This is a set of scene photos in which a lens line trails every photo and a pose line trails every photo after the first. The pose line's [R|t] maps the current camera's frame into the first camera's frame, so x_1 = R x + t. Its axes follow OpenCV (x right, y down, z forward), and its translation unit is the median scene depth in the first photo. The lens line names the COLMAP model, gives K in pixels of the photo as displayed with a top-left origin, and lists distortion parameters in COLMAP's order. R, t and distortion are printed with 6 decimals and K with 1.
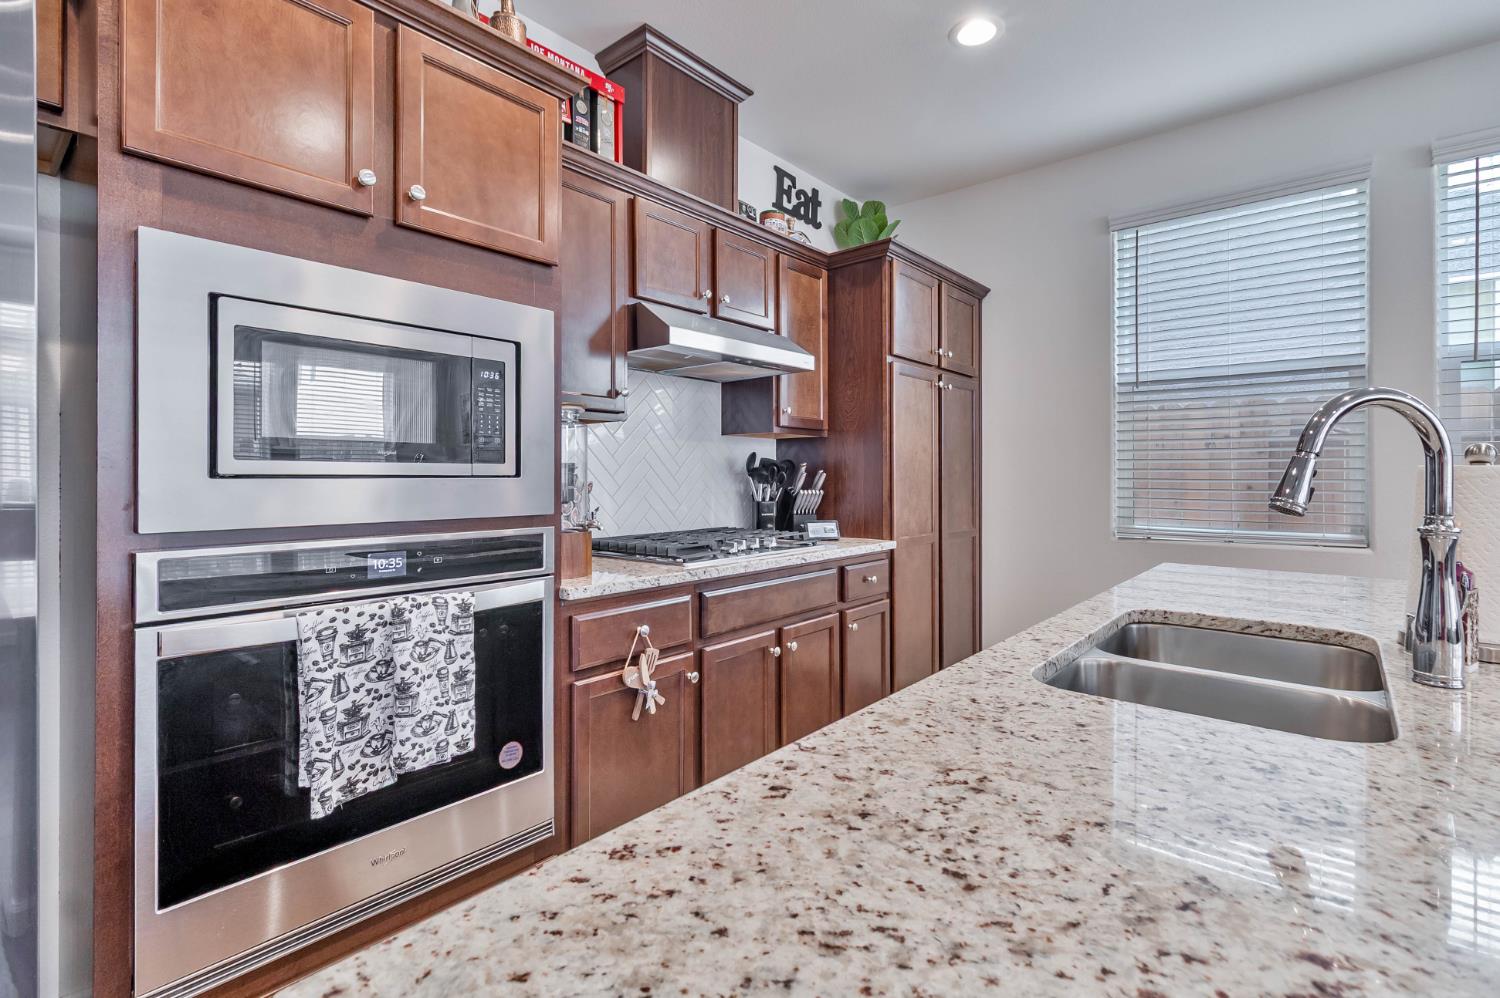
lens RADIAL K [[688.8, 0, 745.2], [0, 688.8, 485.5], [0, 0, 1]] dist [-0.001963, -0.000219]
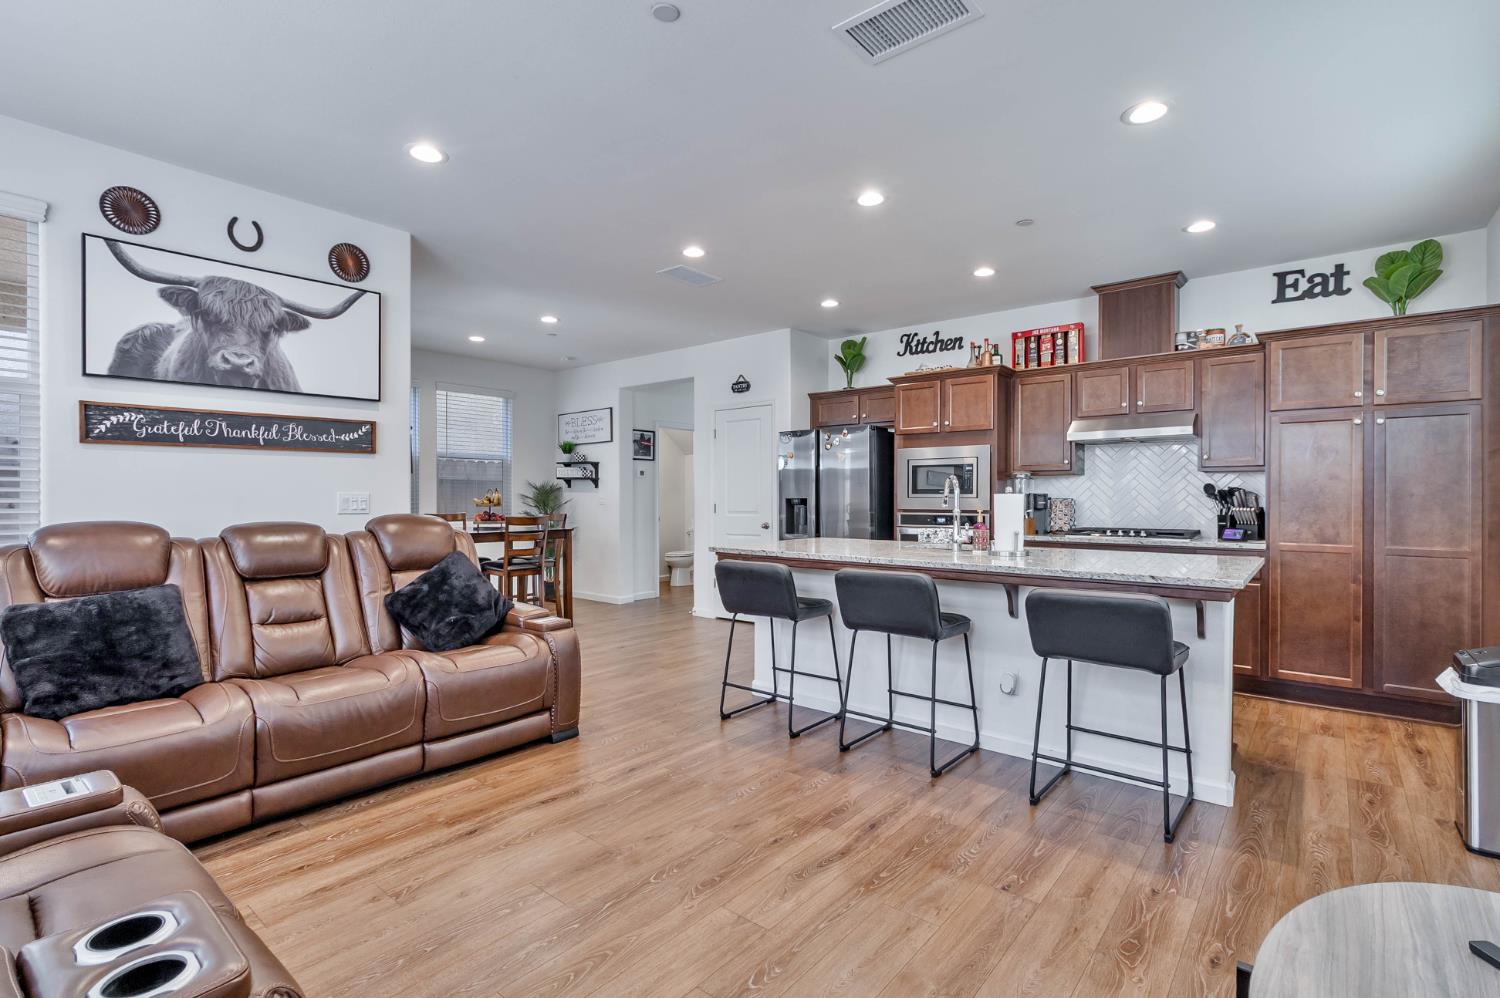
lens RADIAL K [[703.9, 0, 742.8], [0, 703.9, 496.2], [0, 0, 1]] dist [0.000816, 0.000216]
pose [[0.024313, 0.000283, -0.999704, 1.633646], [-0.013107, 0.999914, -0.000036, -0.003619], [0.999618, 0.013104, 0.024315, -0.107174]]
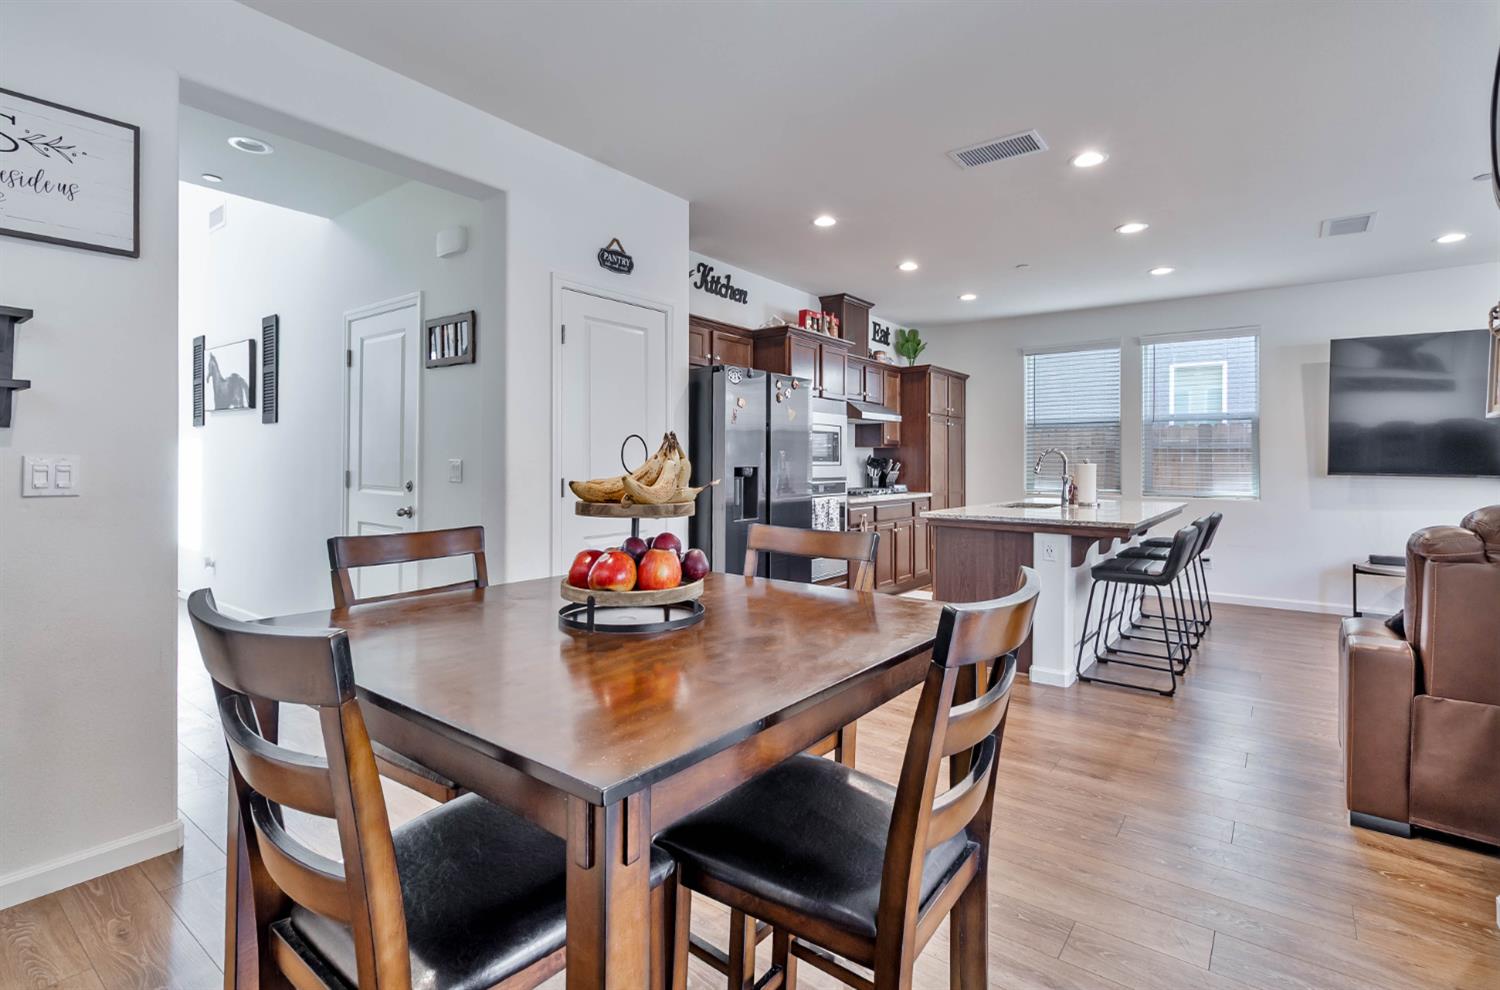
lens RADIAL K [[698.6, 0, 757.7], [0, 698.6, 474.1], [0, 0, 1]] dist [-0.000973, 0.000272]
pose [[0.997555, 0.000504, 0.069888, -0.536144], [-0.000595, 0.999999, 0.001271, 0.013887], [-0.069888, -0.001309, 0.997554, -1.324424]]
